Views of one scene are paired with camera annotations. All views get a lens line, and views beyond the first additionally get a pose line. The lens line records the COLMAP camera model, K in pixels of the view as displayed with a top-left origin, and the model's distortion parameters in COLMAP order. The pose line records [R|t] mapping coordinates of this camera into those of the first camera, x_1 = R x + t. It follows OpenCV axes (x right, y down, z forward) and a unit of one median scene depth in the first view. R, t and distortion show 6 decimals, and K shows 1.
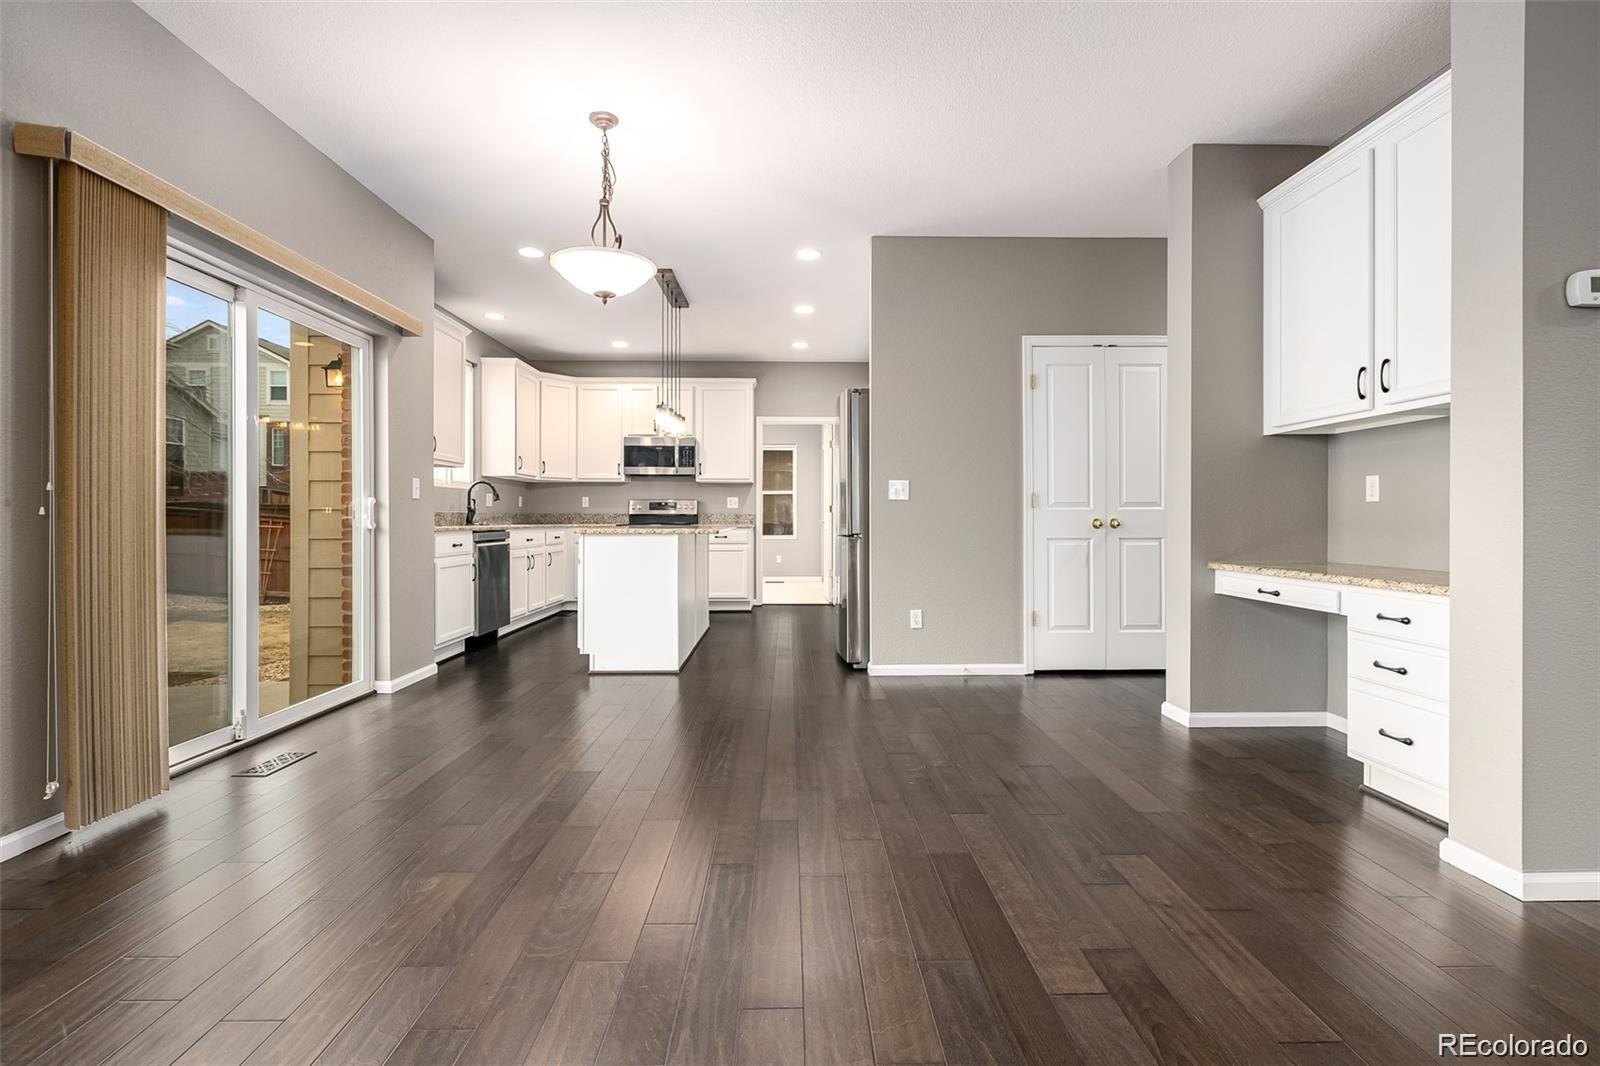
lens RADIAL K [[727.5, 0, 800.5], [0, 727.5, 519.1], [0, 0, 1]] dist [-0.004663, -0.000405]
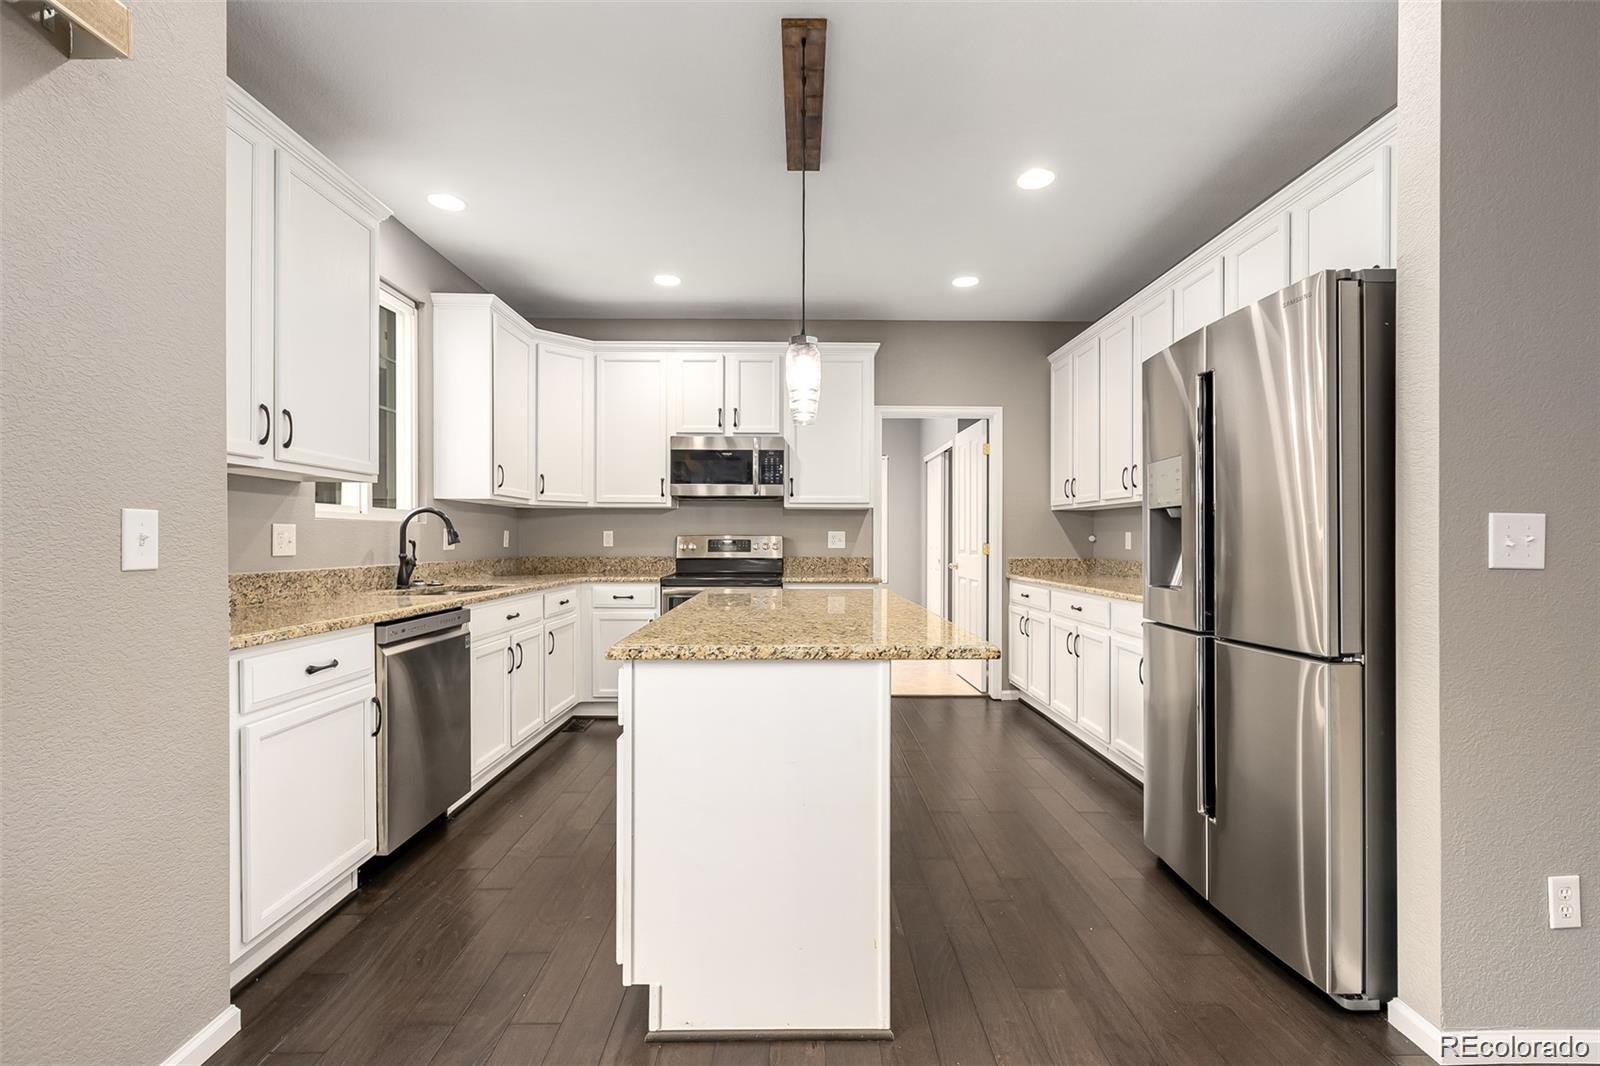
lens RADIAL K [[727.5, 0, 801.5], [0, 727.5, 544.3], [0, 0, 1]] dist [-0.004663, -0.000405]
pose [[0.999956, 0.000665, -0.009363, -0.125198], [-0.000612, 0.999984, 0.005647, -0.023485], [0.009366, -0.005641, 0.999940, 0.378617]]
